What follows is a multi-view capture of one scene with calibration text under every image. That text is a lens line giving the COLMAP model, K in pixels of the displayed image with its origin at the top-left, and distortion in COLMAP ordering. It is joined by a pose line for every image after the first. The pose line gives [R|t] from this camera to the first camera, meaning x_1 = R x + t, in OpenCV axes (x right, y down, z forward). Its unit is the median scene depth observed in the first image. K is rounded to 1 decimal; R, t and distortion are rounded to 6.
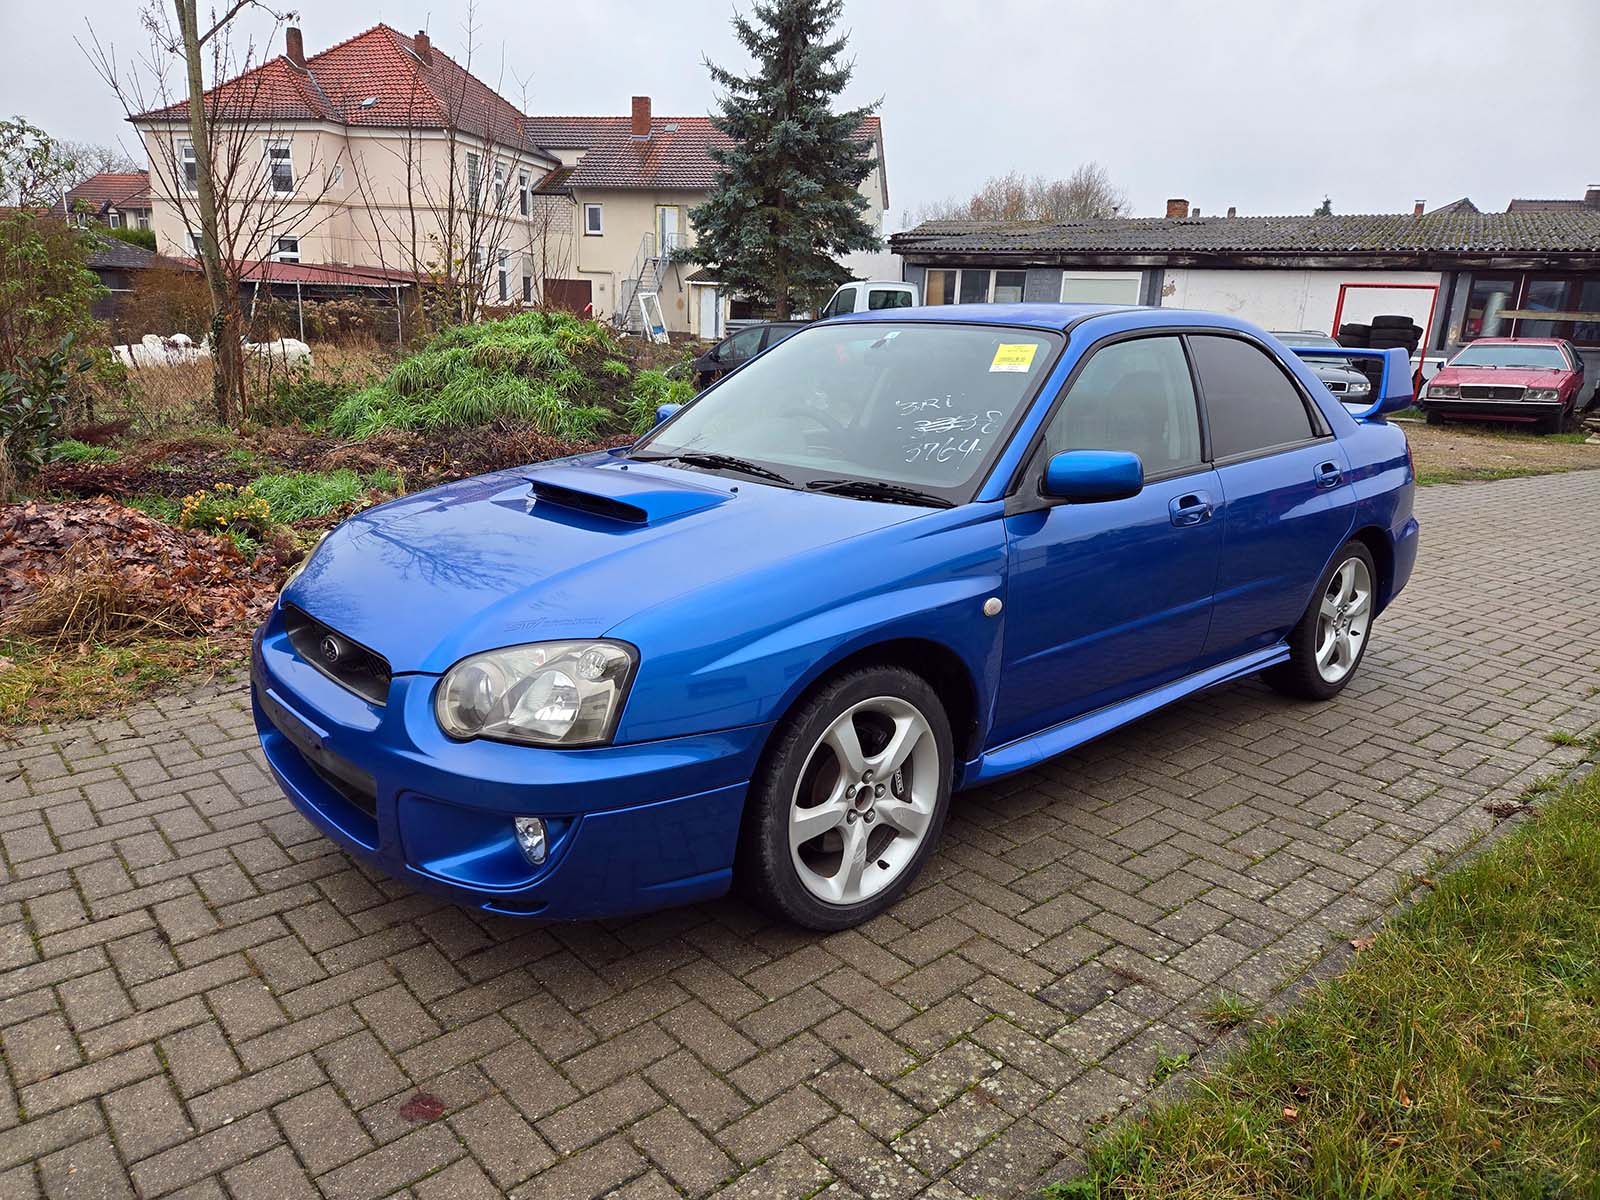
lens RADIAL K [[1088.6, 0, 799.6], [0, 1088.6, 596.3], [0, 0, 1]] dist [0.066352, -0.054165]
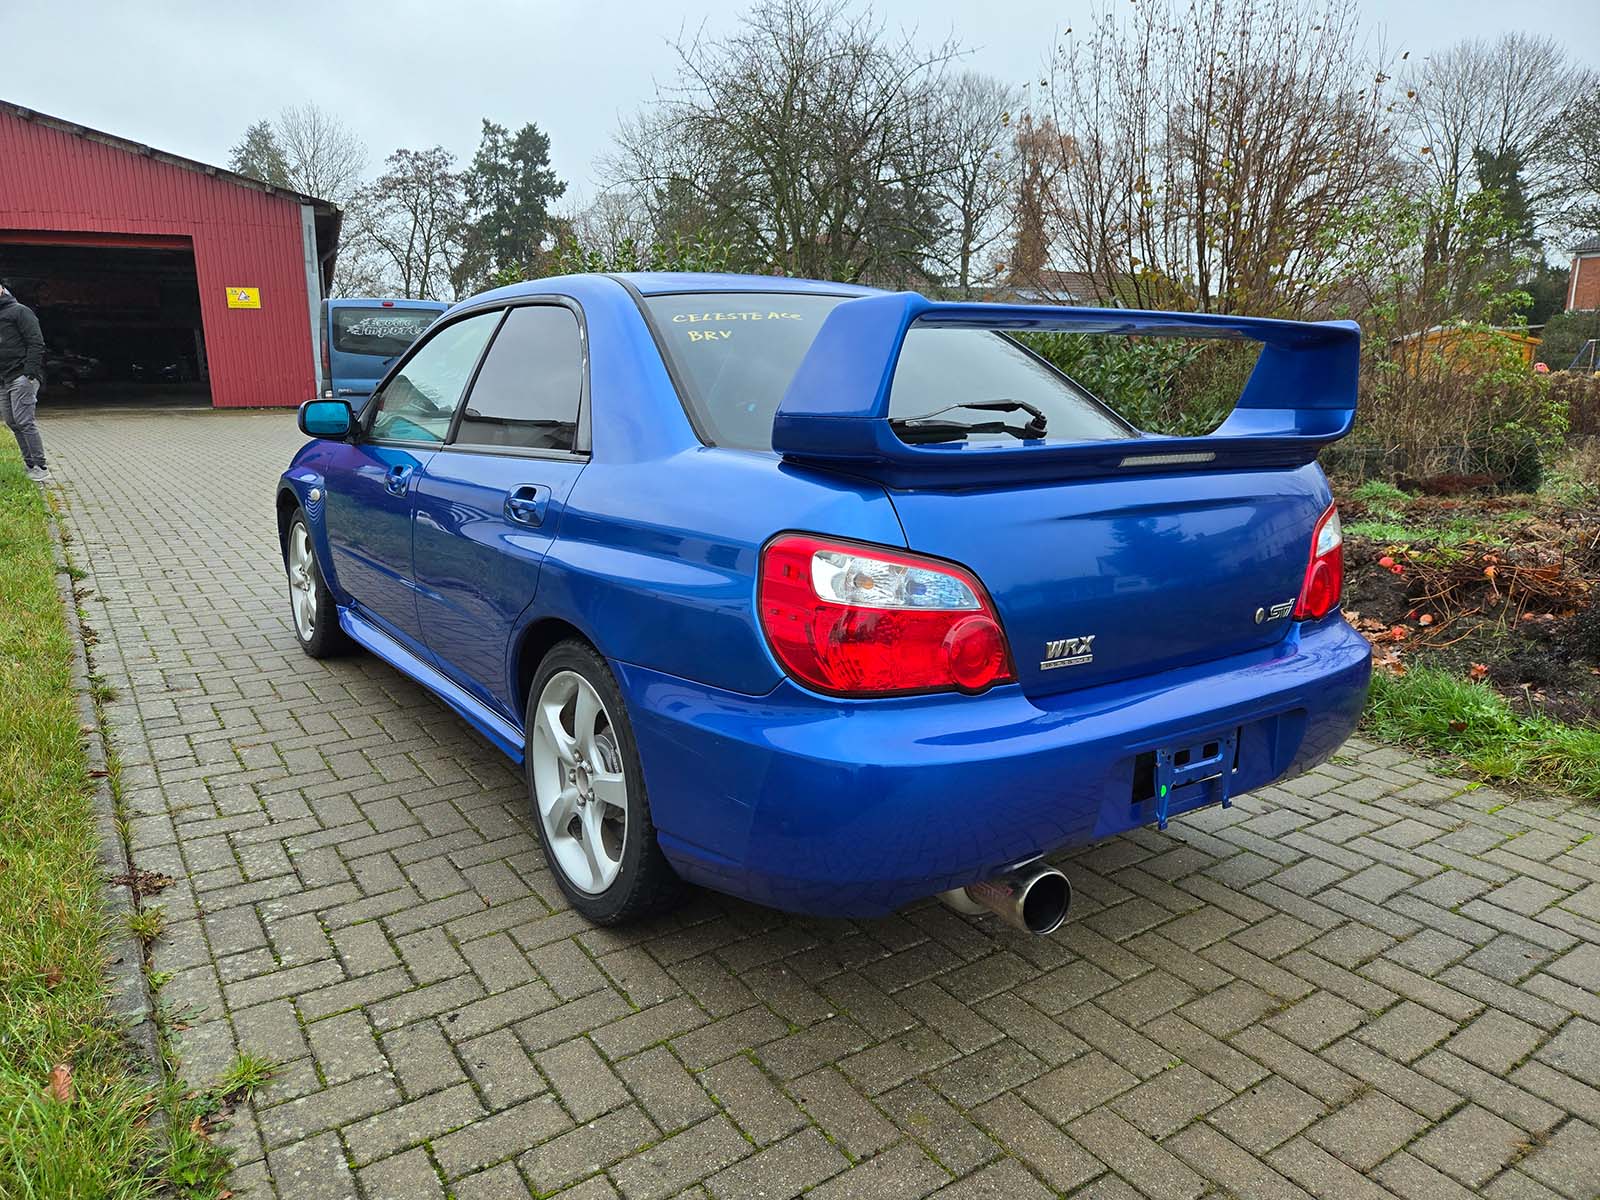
lens RADIAL K [[1086.3, 0, 765.6], [0, 1086.3, 601.3], [0, 0, 1]] dist [0.040619, 0.000541]
pose [[-0.140302, 0.179776, -0.973651, 0.163389], [-0.254831, 0.943692, 0.210966, -0.033971], [0.956753, 0.277716, -0.086590, 0.180174]]
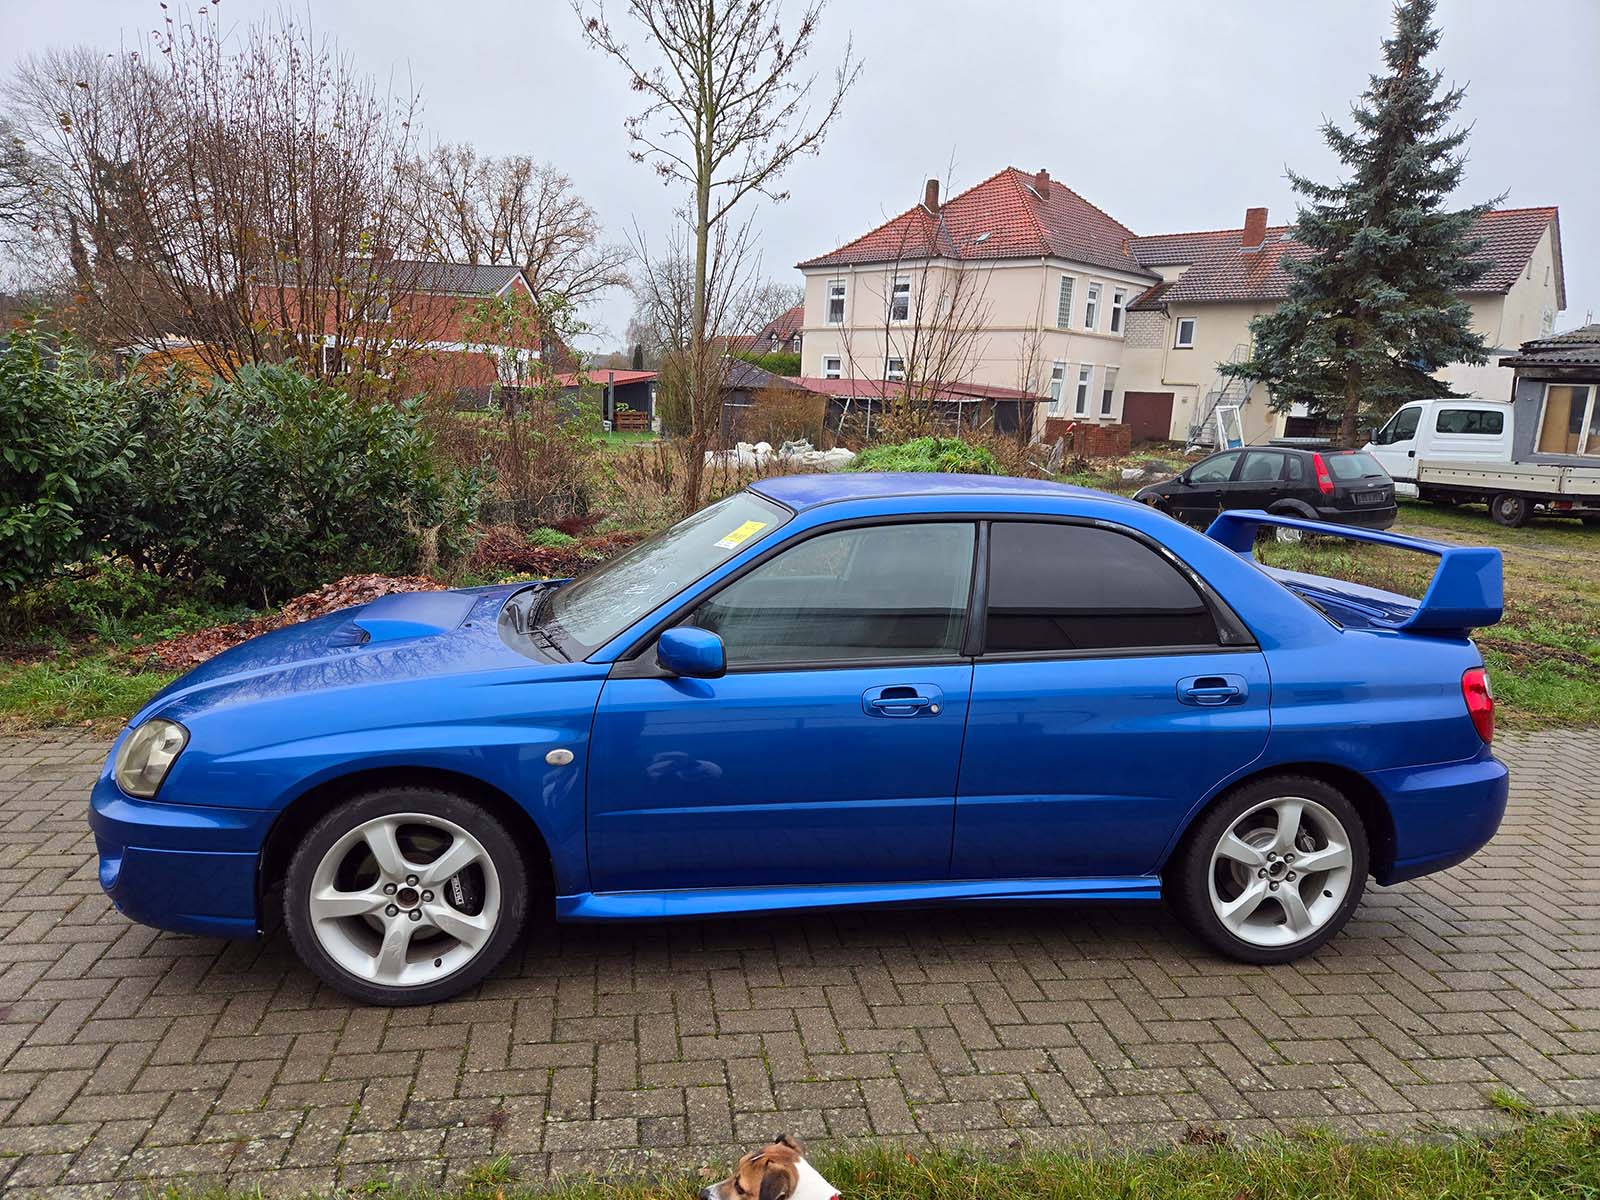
lens RADIAL K [[1088.6, 0, 799.6], [0, 1088.6, 596.3], [0, 0, 1]] dist [0.066352, -0.054165]
pose [[0.845810, 0.105195, -0.523010, 0.096420], [-0.152557, 0.987120, -0.048172, -0.013916], [0.511207, 0.120533, 0.850964, 0.015490]]
